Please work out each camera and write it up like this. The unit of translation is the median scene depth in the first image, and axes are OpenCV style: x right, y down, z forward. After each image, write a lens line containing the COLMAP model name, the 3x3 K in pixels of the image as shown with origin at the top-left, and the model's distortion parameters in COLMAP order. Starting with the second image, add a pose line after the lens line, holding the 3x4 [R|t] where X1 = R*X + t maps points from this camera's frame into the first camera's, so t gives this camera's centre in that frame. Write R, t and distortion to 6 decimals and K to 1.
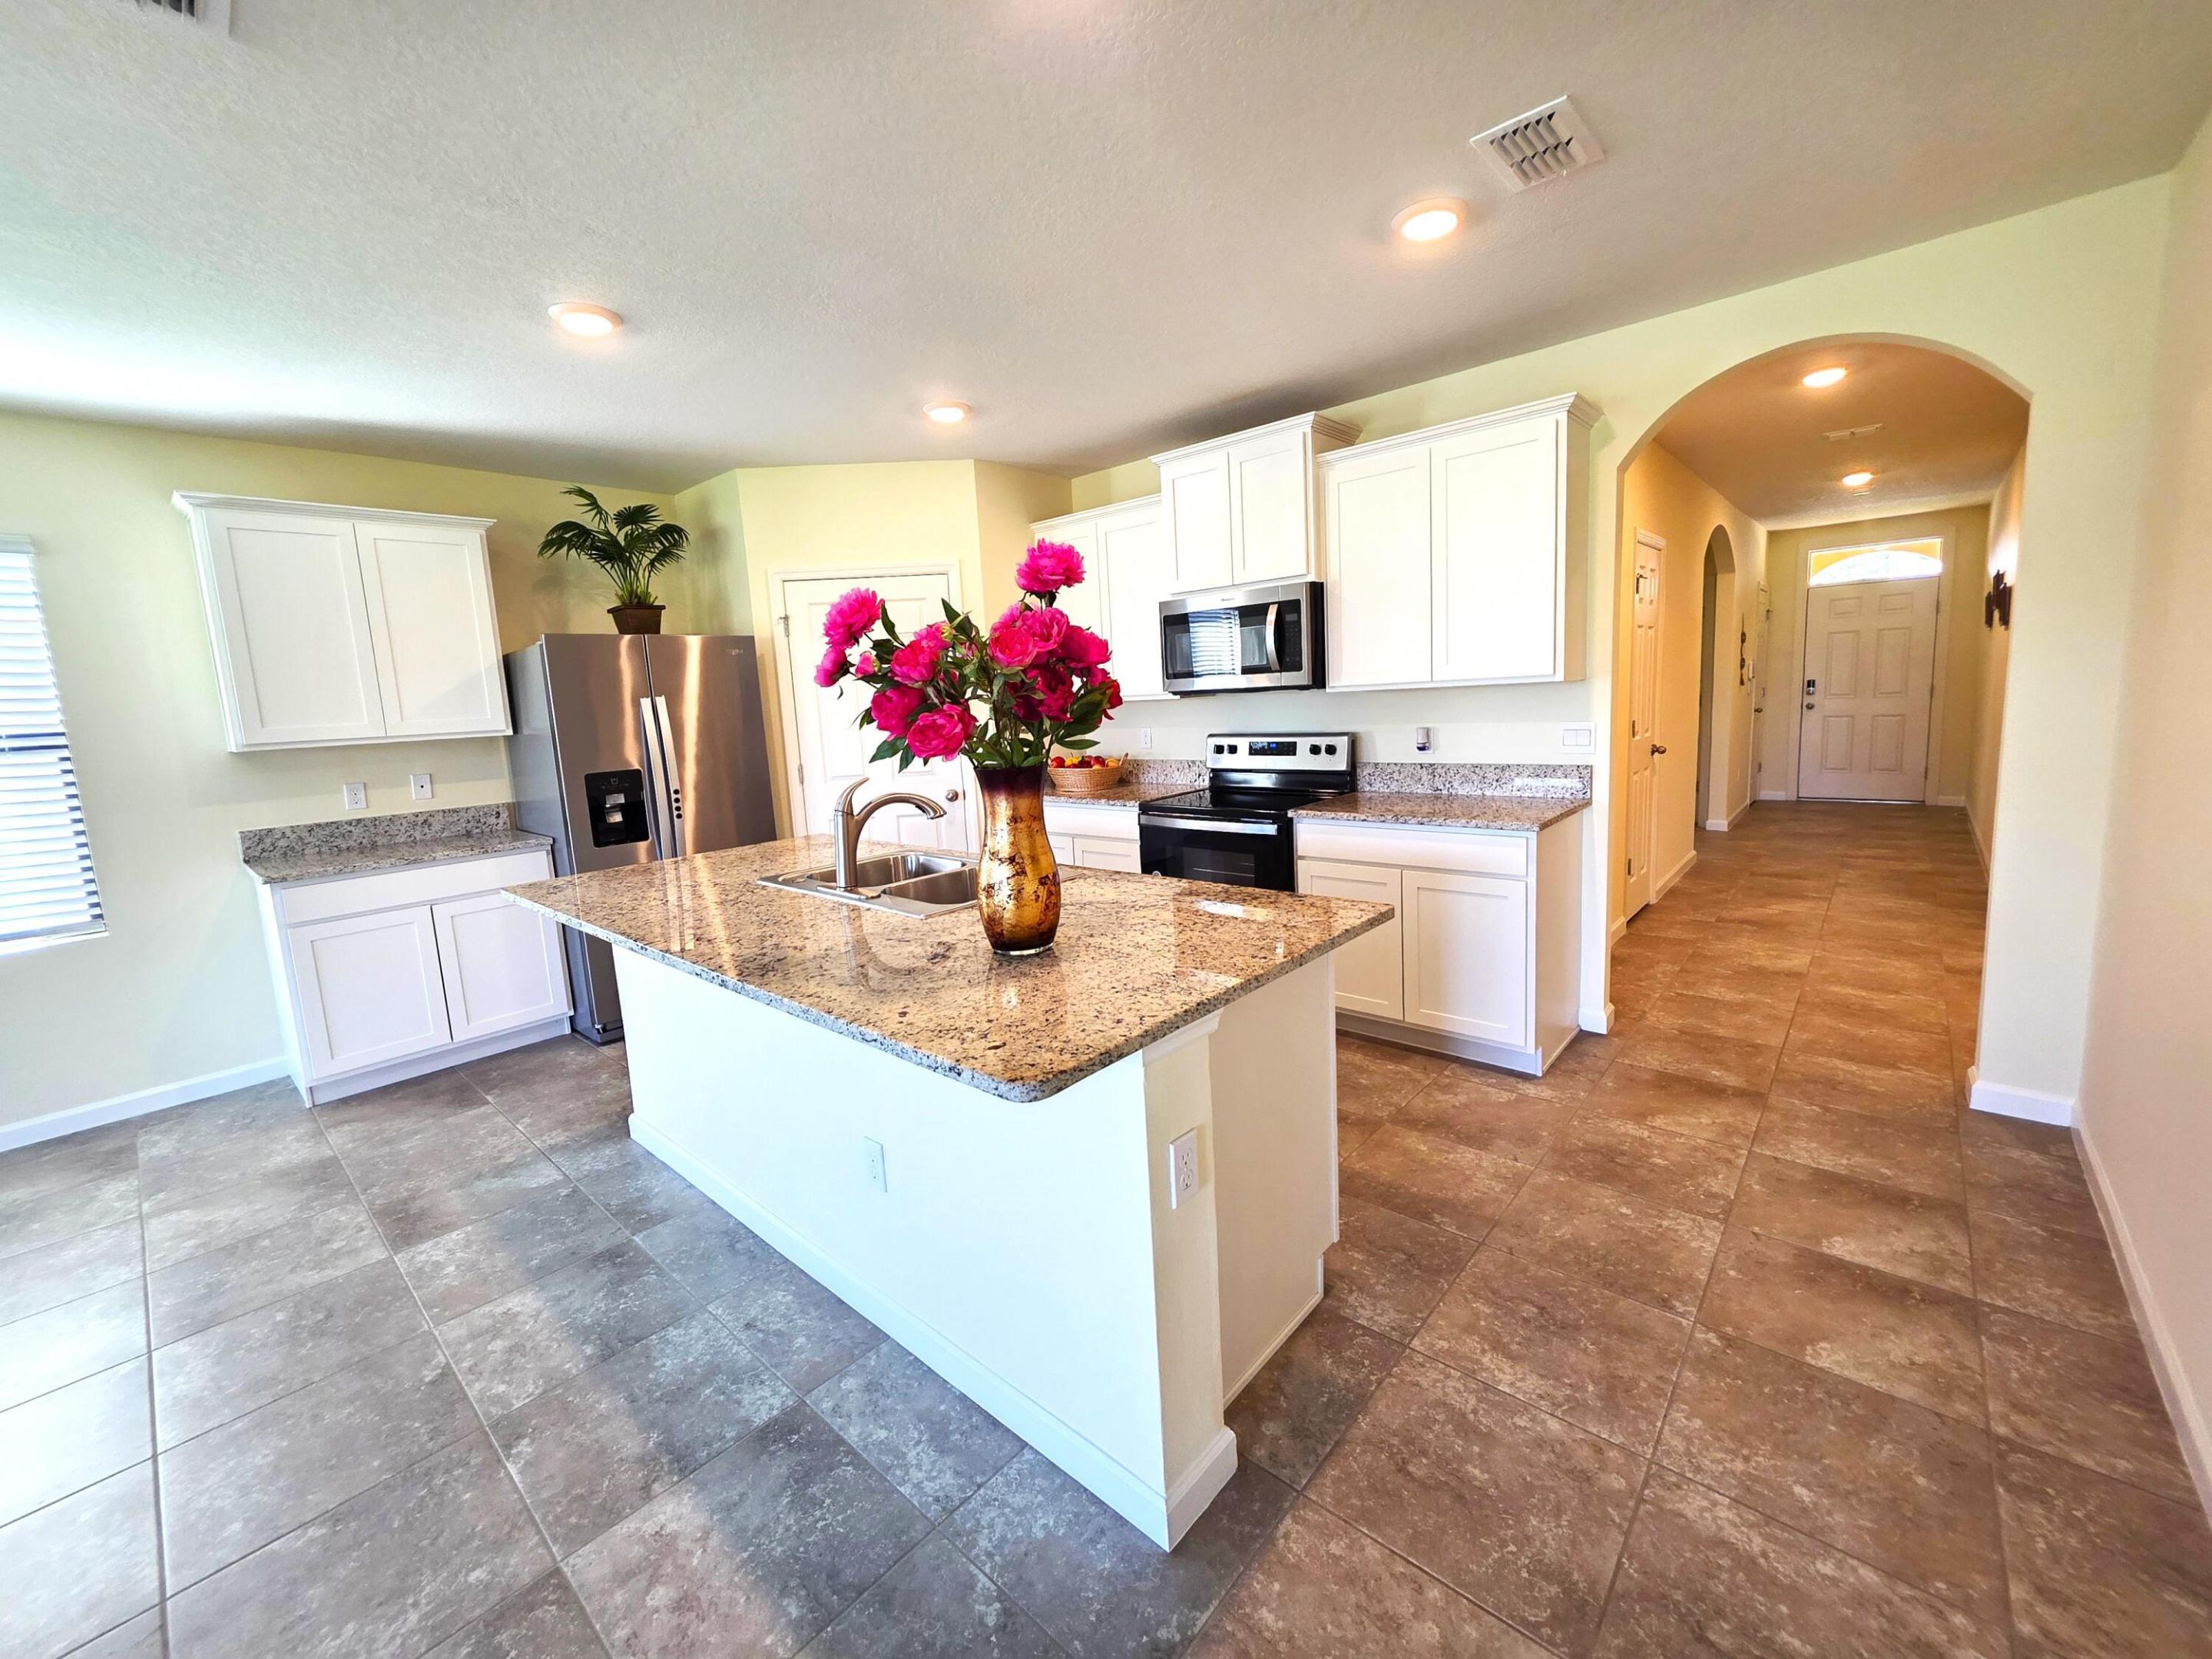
lens RADIAL K [[887.2, 0, 1101.1], [0, 887.2, 812.7], [0, 0, 1]] dist [-0.000016, 0.000652]
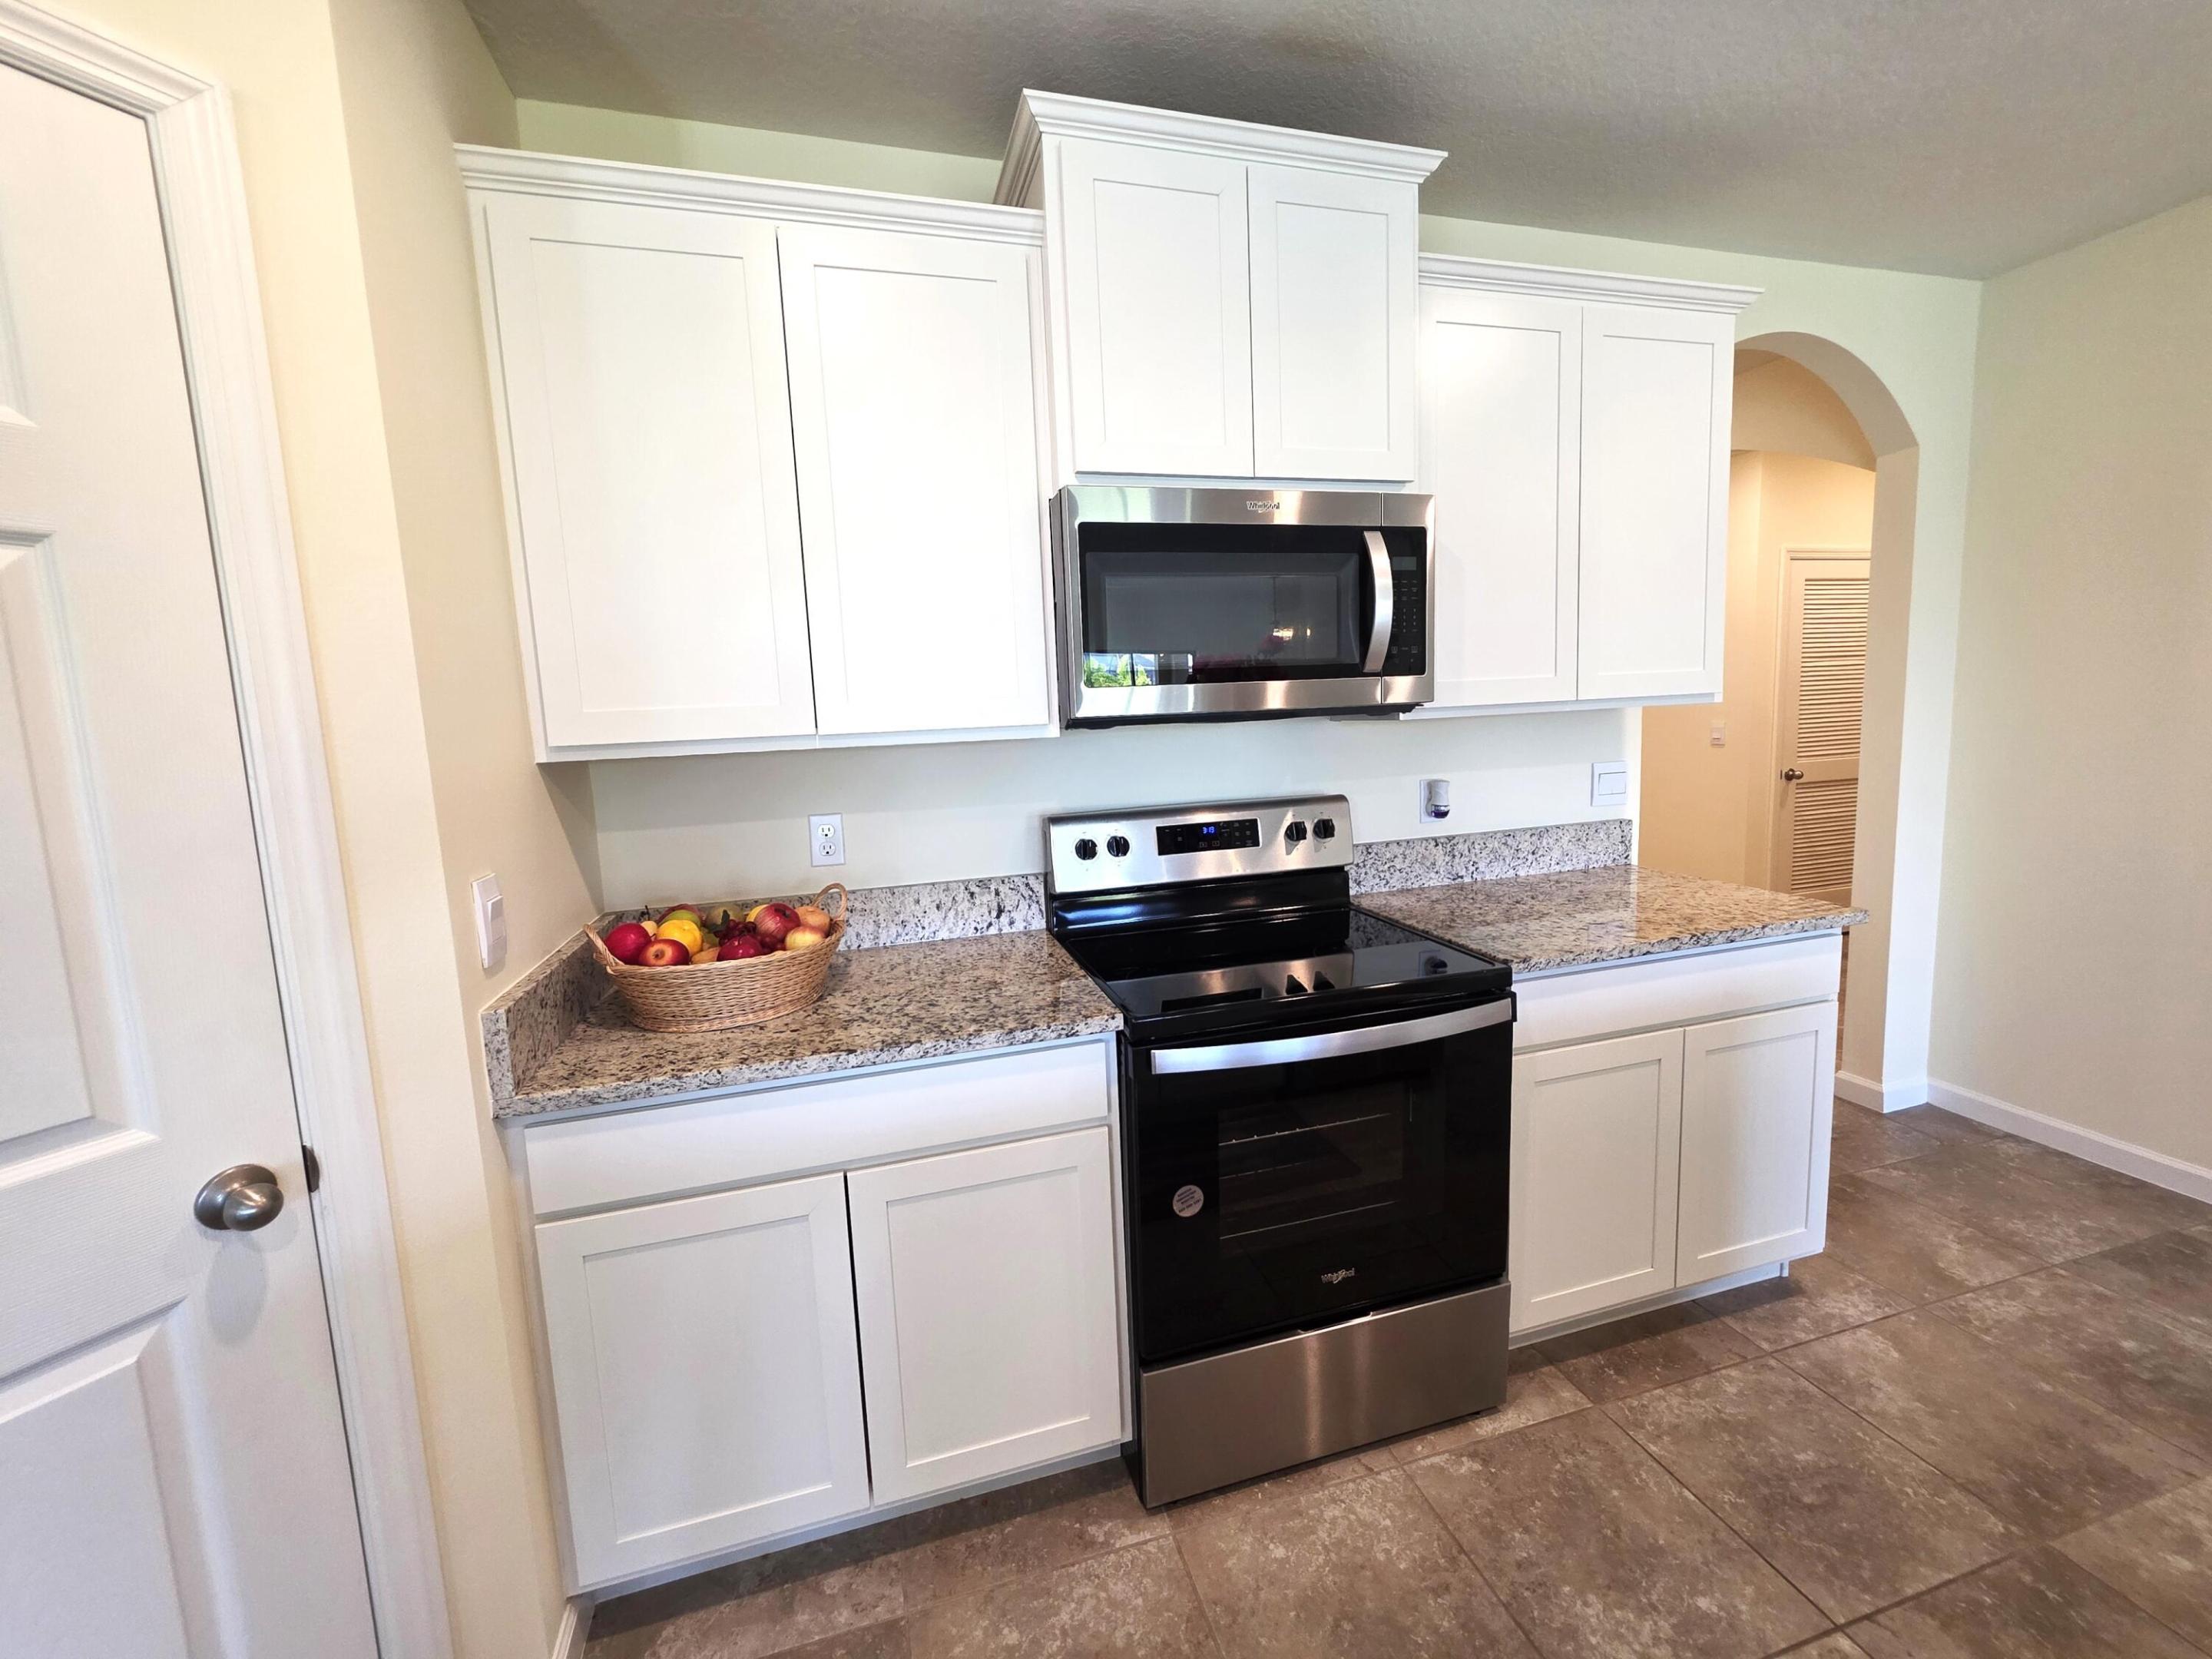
lens RADIAL K [[887.2, 0, 1101.1], [0, 887.2, 812.7], [0, 0, 1]] dist [-0.000016, 0.000652]
pose [[0.535880, -0.065739, 0.841731, -0.301931], [0.128538, 0.991695, -0.004381, -0.107884], [-0.834453, 0.110542, 0.539879, 0.925258]]
